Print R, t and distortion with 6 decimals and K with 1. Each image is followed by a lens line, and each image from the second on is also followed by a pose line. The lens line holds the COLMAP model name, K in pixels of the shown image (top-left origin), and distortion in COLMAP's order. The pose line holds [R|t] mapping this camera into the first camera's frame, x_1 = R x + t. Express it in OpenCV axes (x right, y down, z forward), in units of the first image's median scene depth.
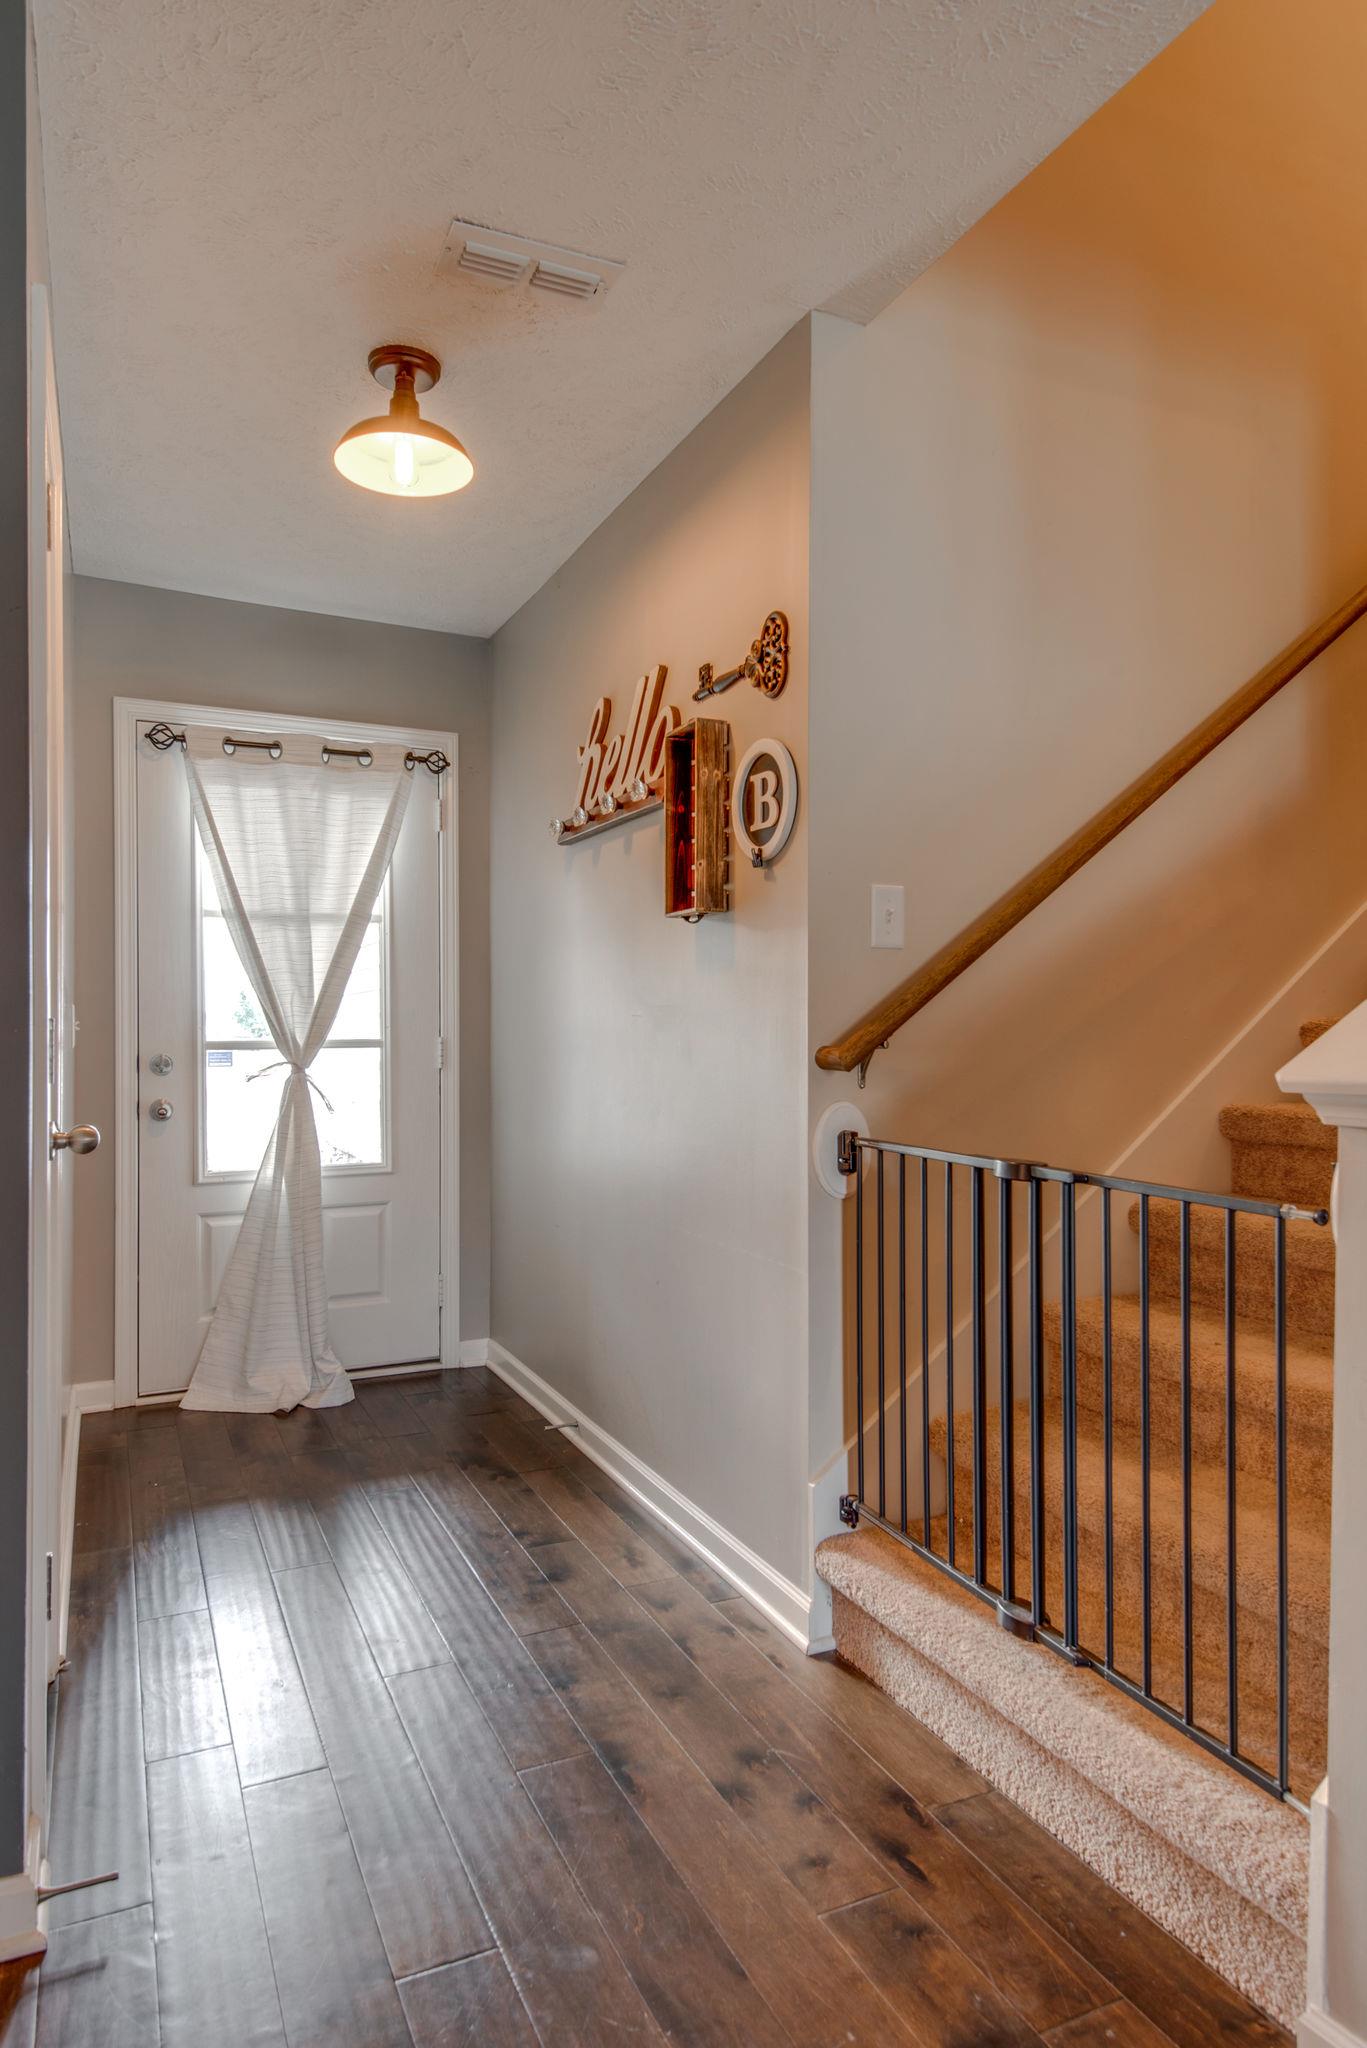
lens RADIAL K [[1133.9, 0, 654.7], [0, 1133.9, 1017.9], [0, 0, 1]] dist [0.045554, -0.029755]
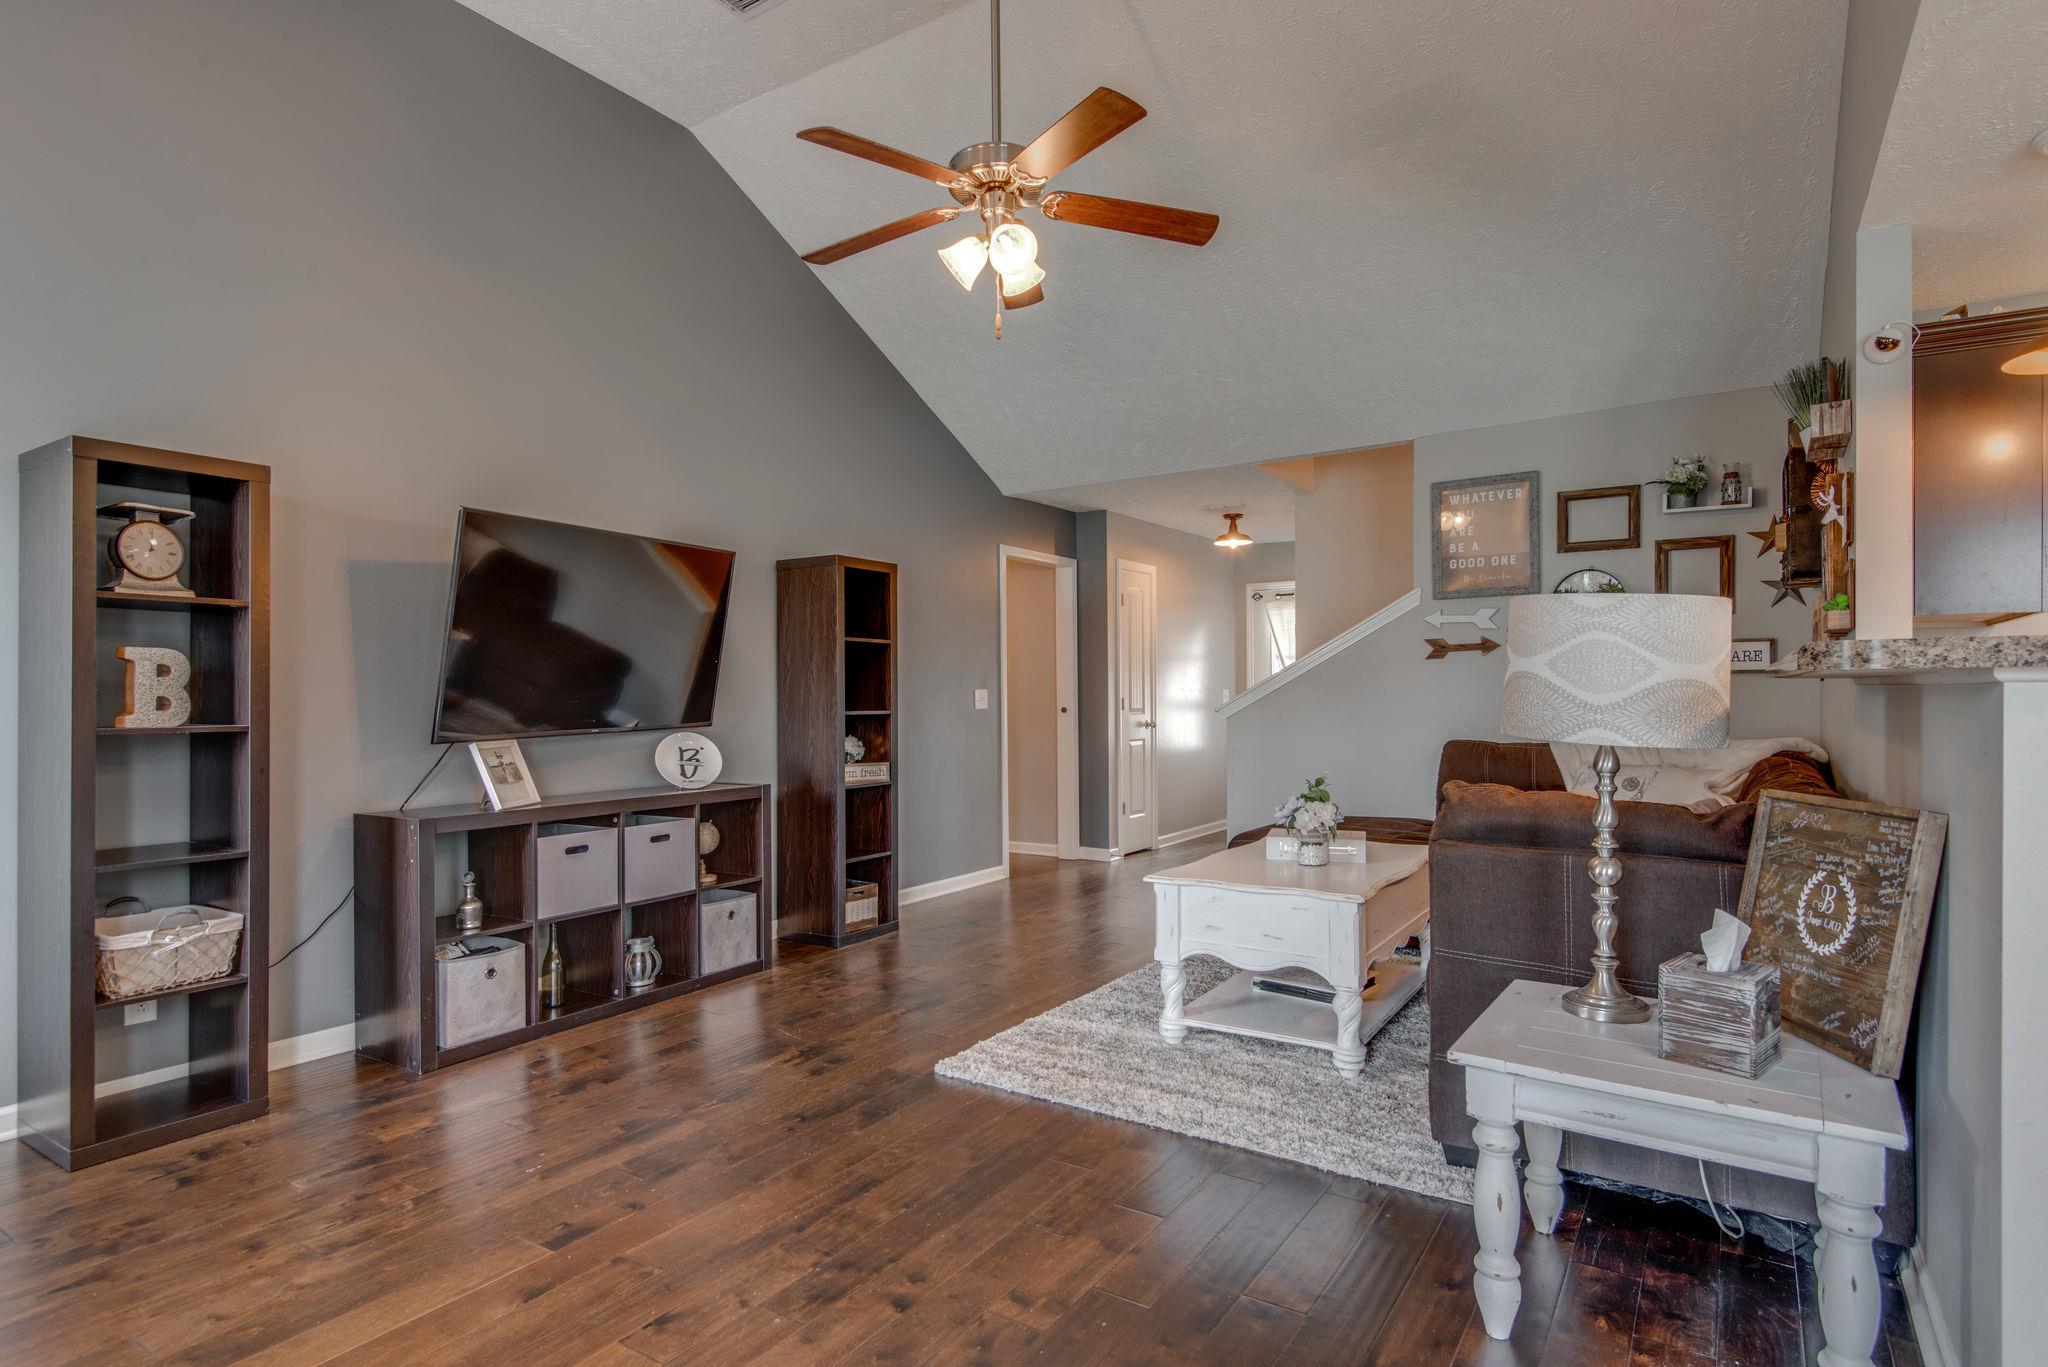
lens RADIAL K [[1091.7, 0, 1035.6], [0, 1091.7, 687.1], [0, 0, 1]] dist [0.041688, -0.029247]
pose [[0.512677, -0.006900, -0.858554, 2.440053], [0.014829, 0.999890, 0.000820, -0.040093], [0.858453, -0.013152, 0.512723, -1.329354]]
